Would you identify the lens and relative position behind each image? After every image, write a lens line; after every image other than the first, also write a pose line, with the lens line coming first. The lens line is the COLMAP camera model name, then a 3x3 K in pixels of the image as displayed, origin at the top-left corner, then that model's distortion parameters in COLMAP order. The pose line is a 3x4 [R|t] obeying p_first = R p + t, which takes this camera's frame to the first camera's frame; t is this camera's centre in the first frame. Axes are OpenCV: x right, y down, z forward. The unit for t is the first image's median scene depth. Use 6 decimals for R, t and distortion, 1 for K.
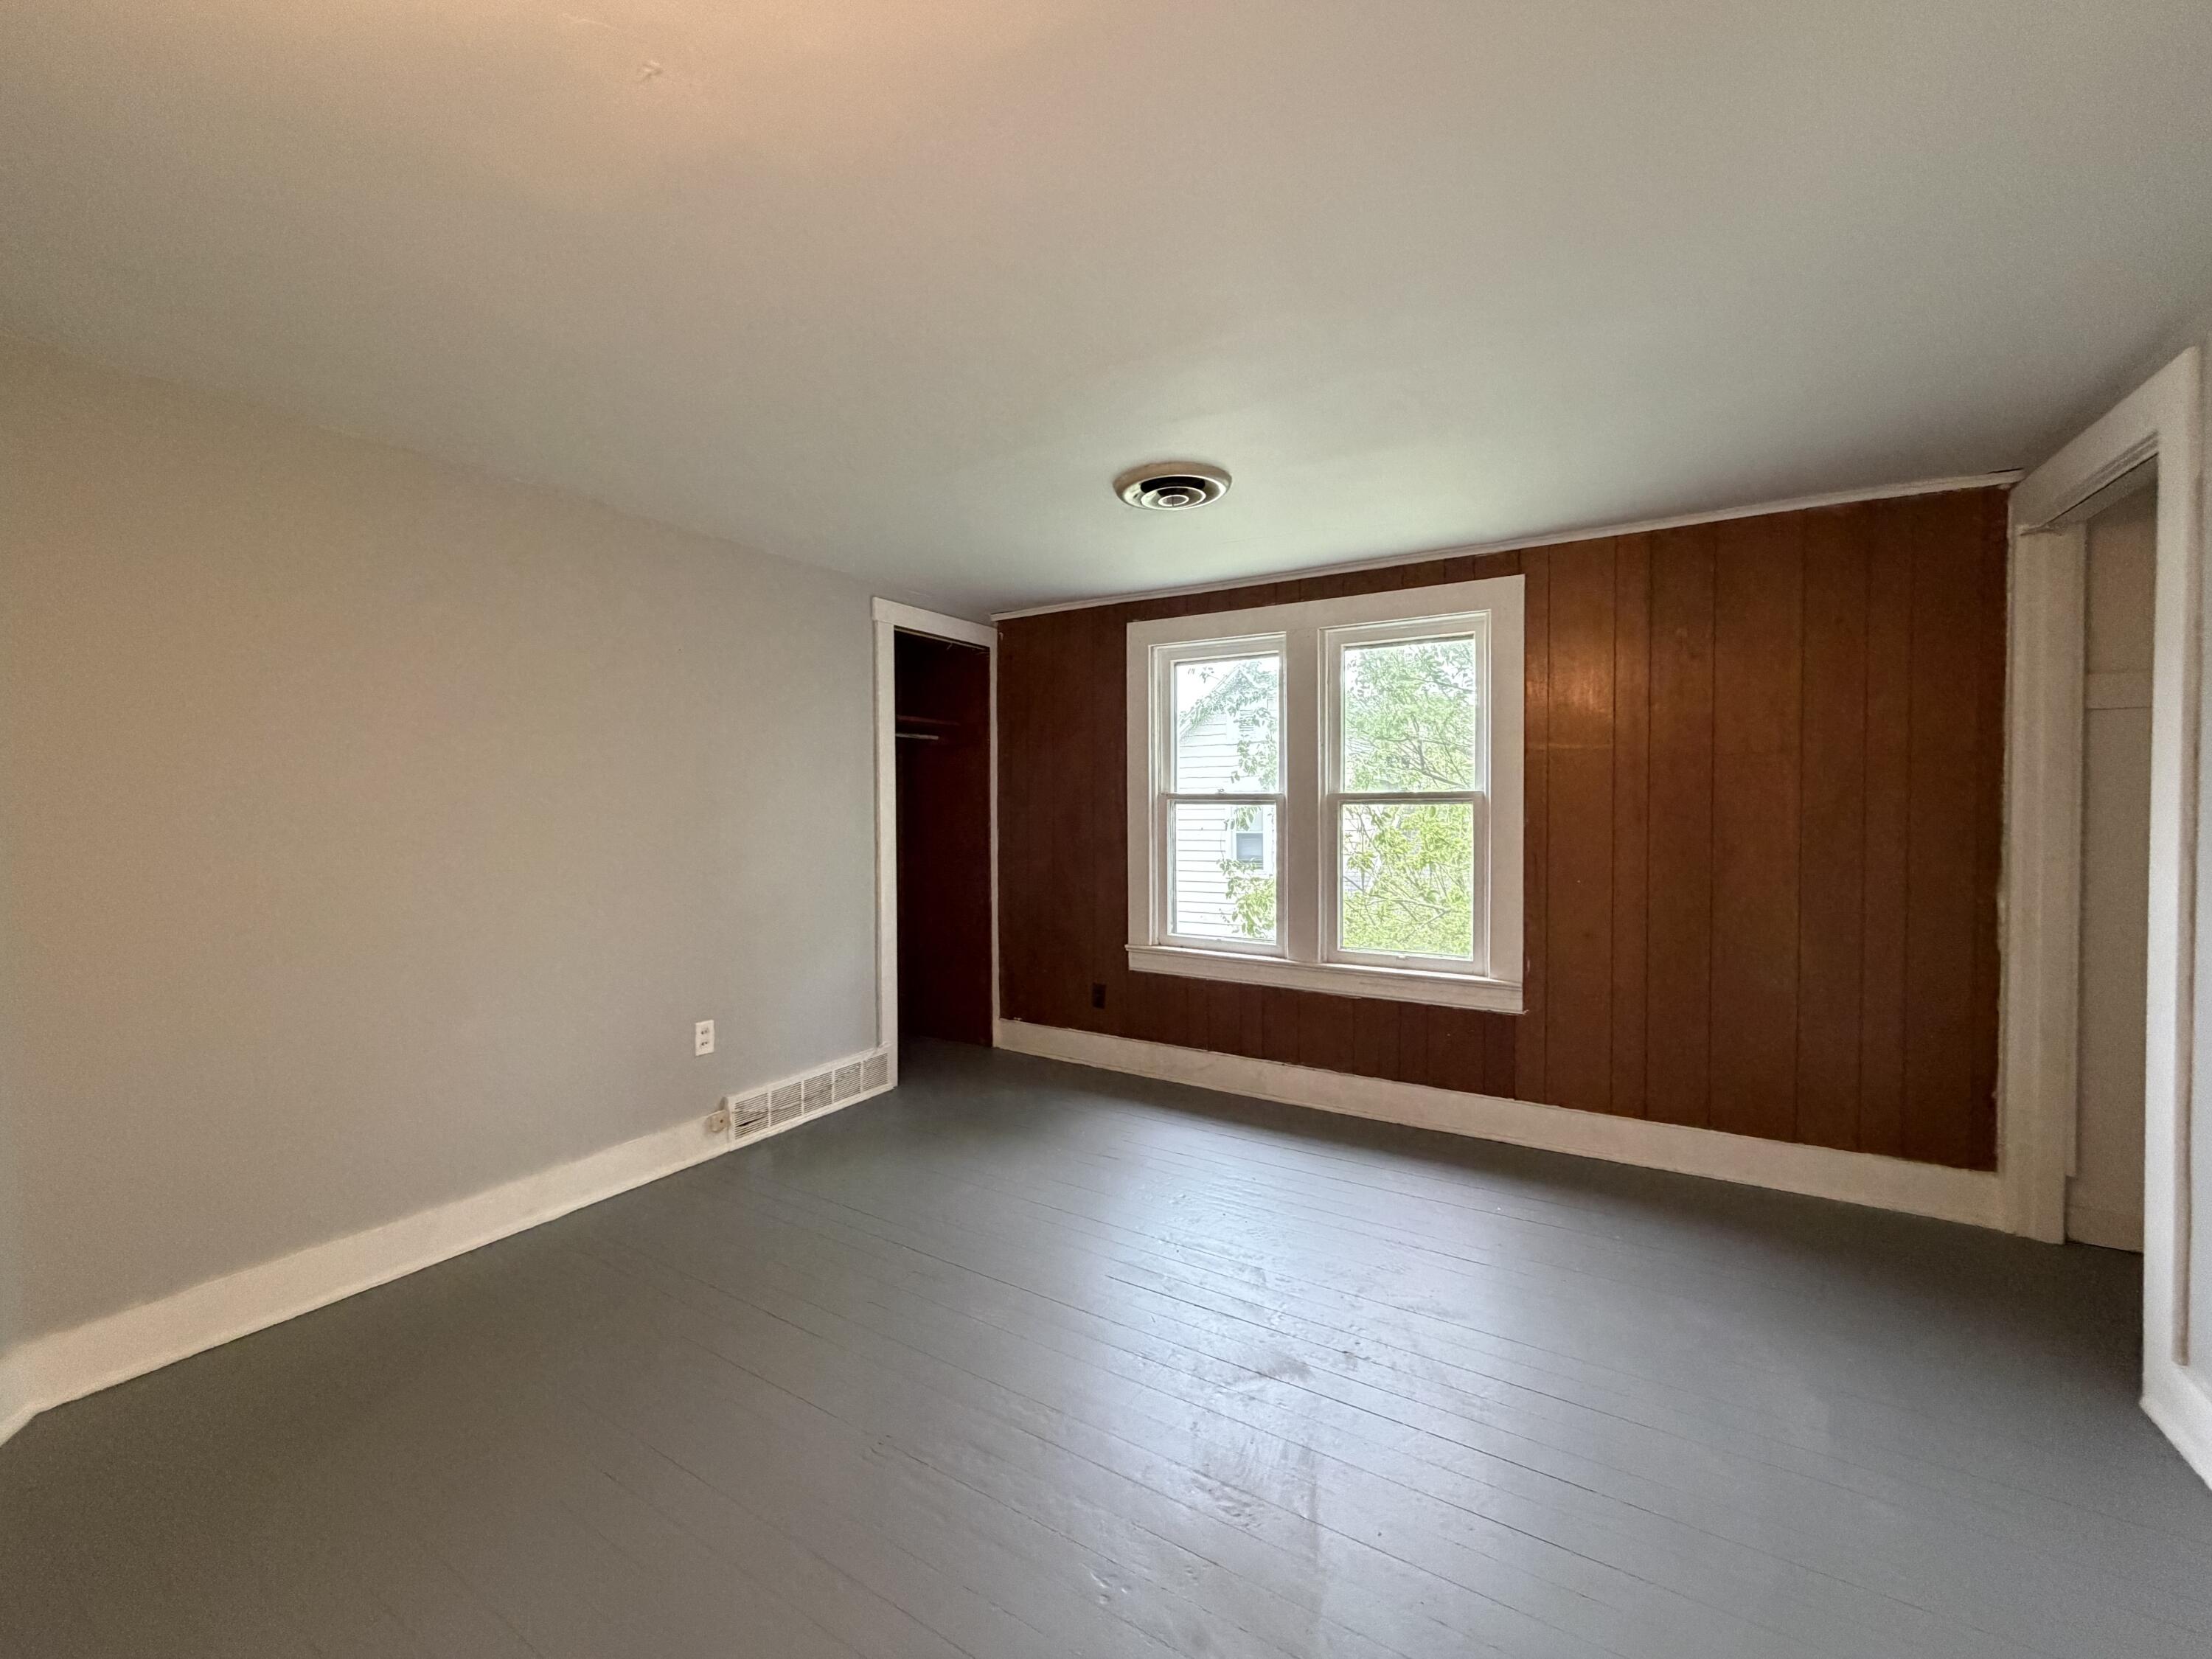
lens RADIAL K [[881.8, 0, 1094.3], [0, 881.8, 818.0], [0, 0, 1]] dist [-0.000118, 0.000201]
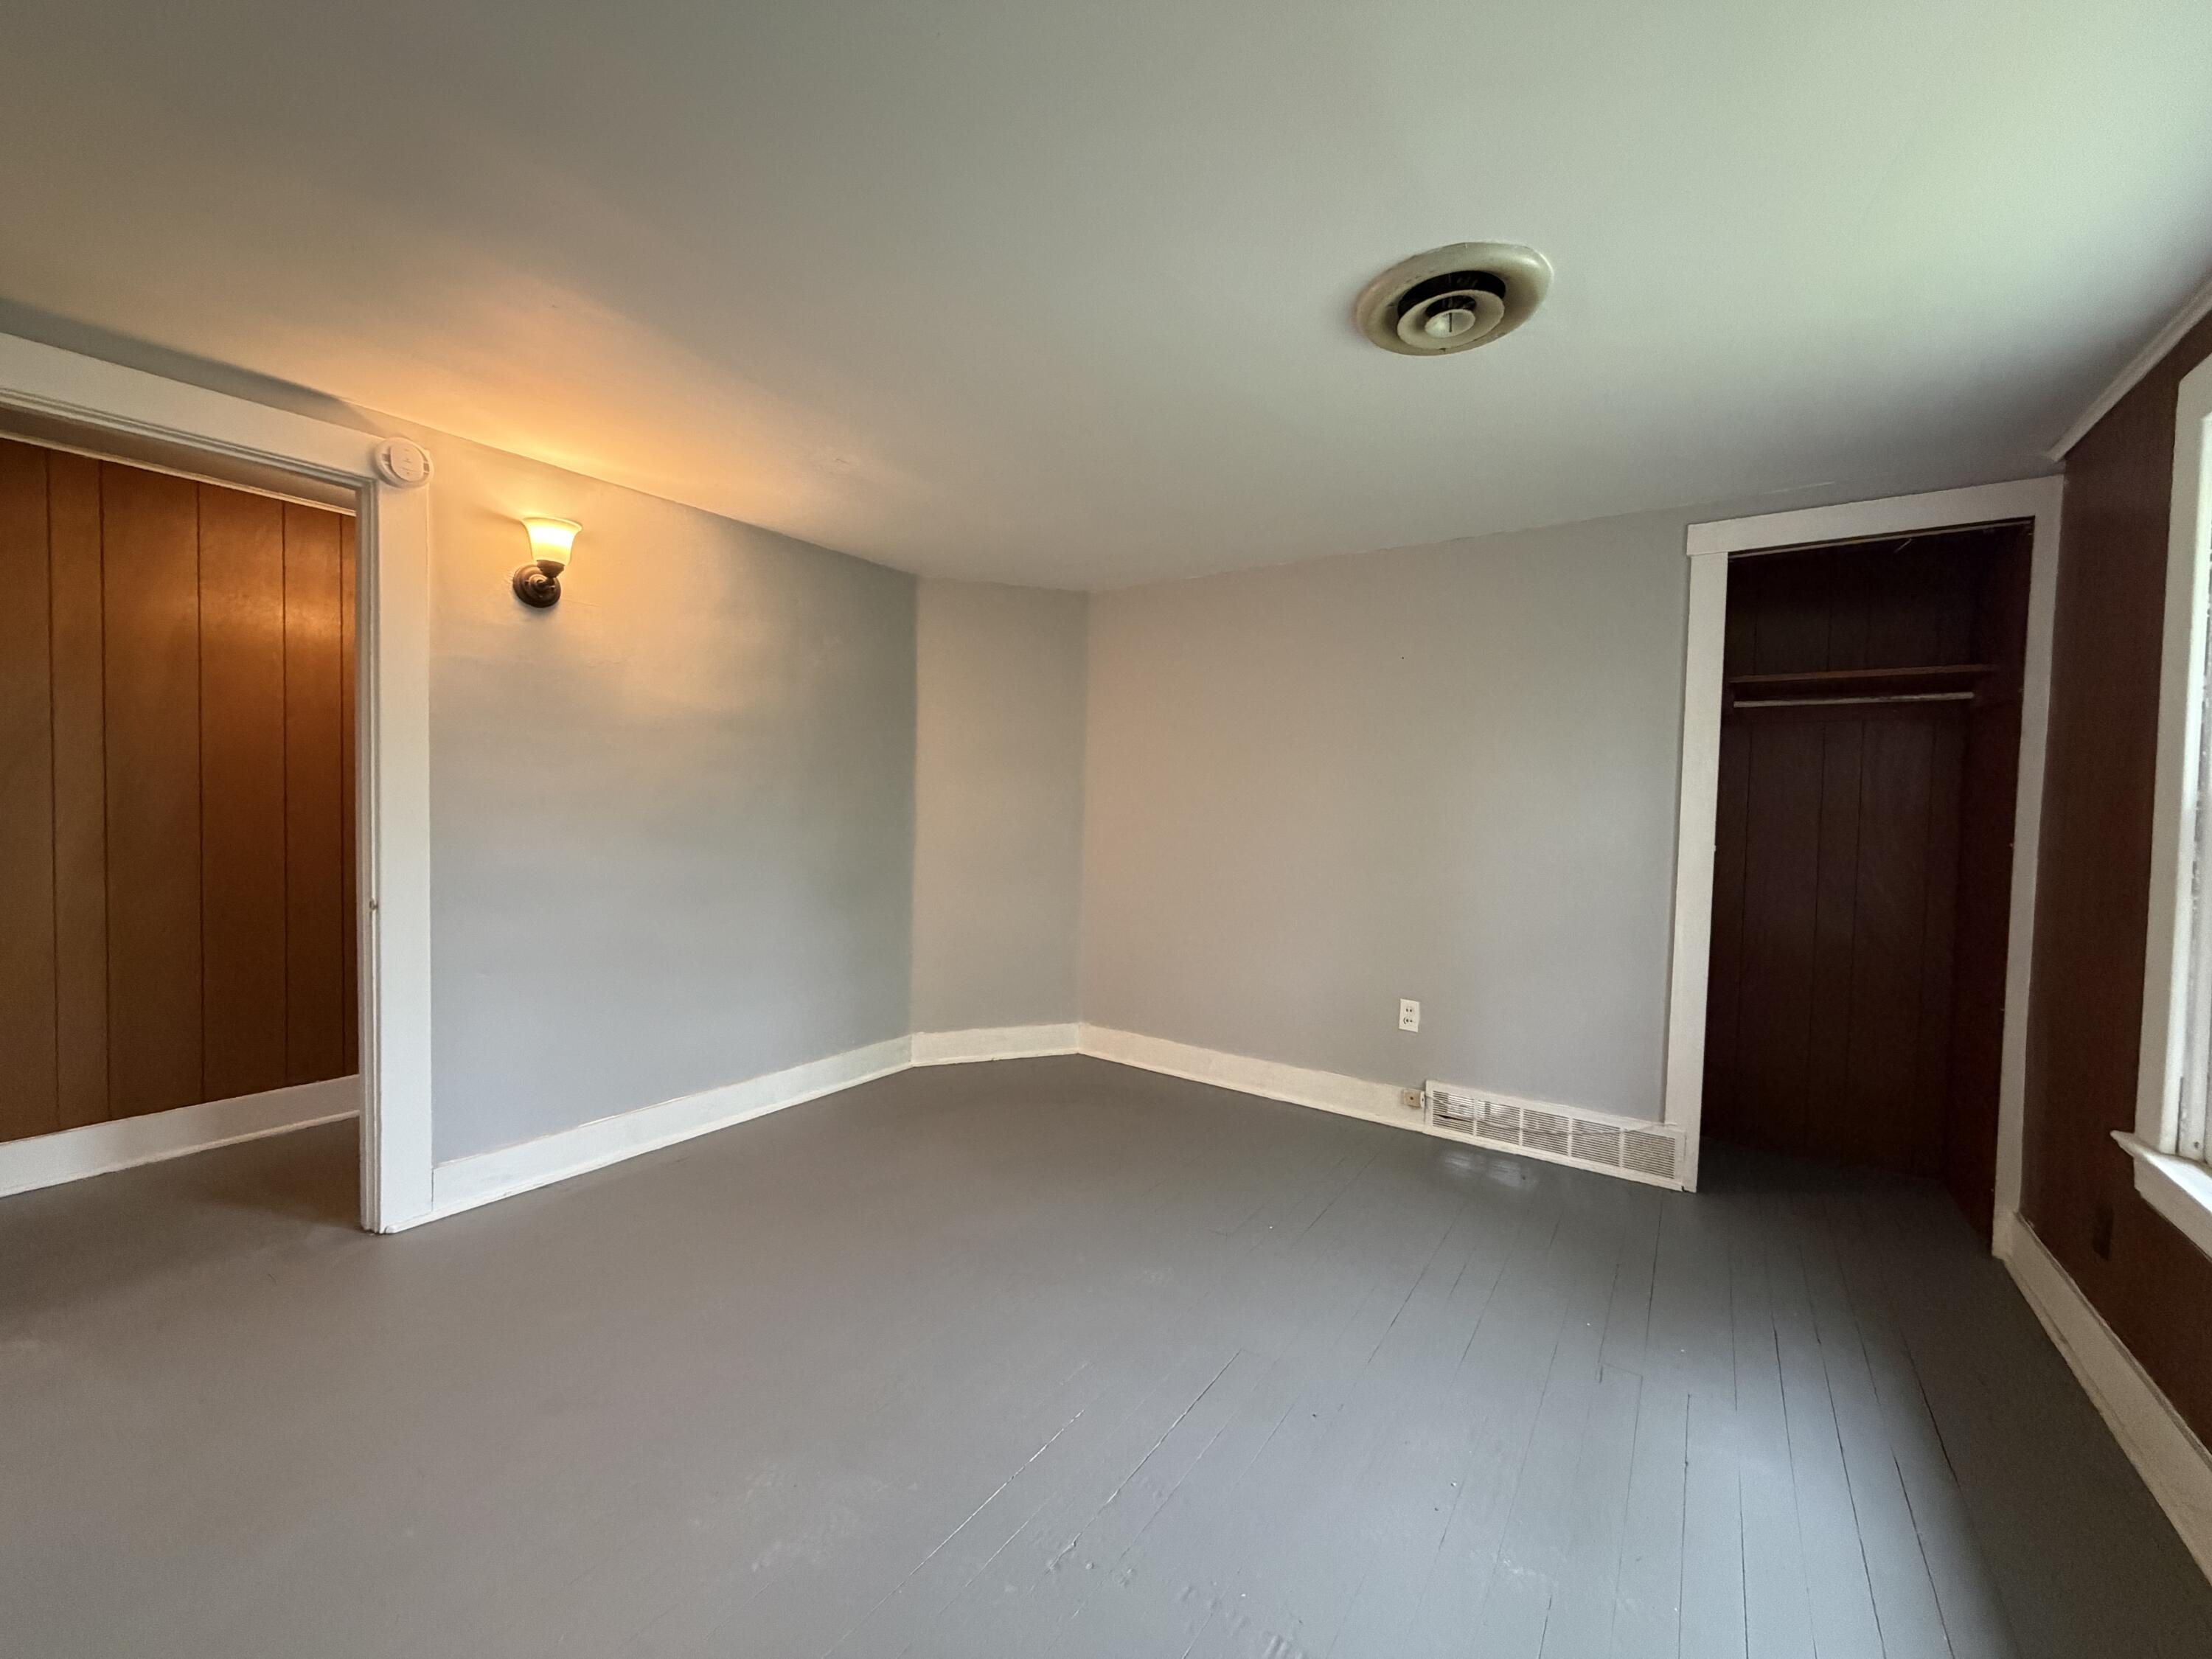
lens RADIAL K [[881.8, 0, 1110.2], [0, 881.8, 820.2], [0, 0, 1]] dist [-0.000118, 0.000201]
pose [[-0.040668, 0.031700, -0.998670, 0.555851], [-0.035476, 0.998821, 0.033149, -0.009481], [0.998543, 0.036777, -0.039495, 0.585727]]
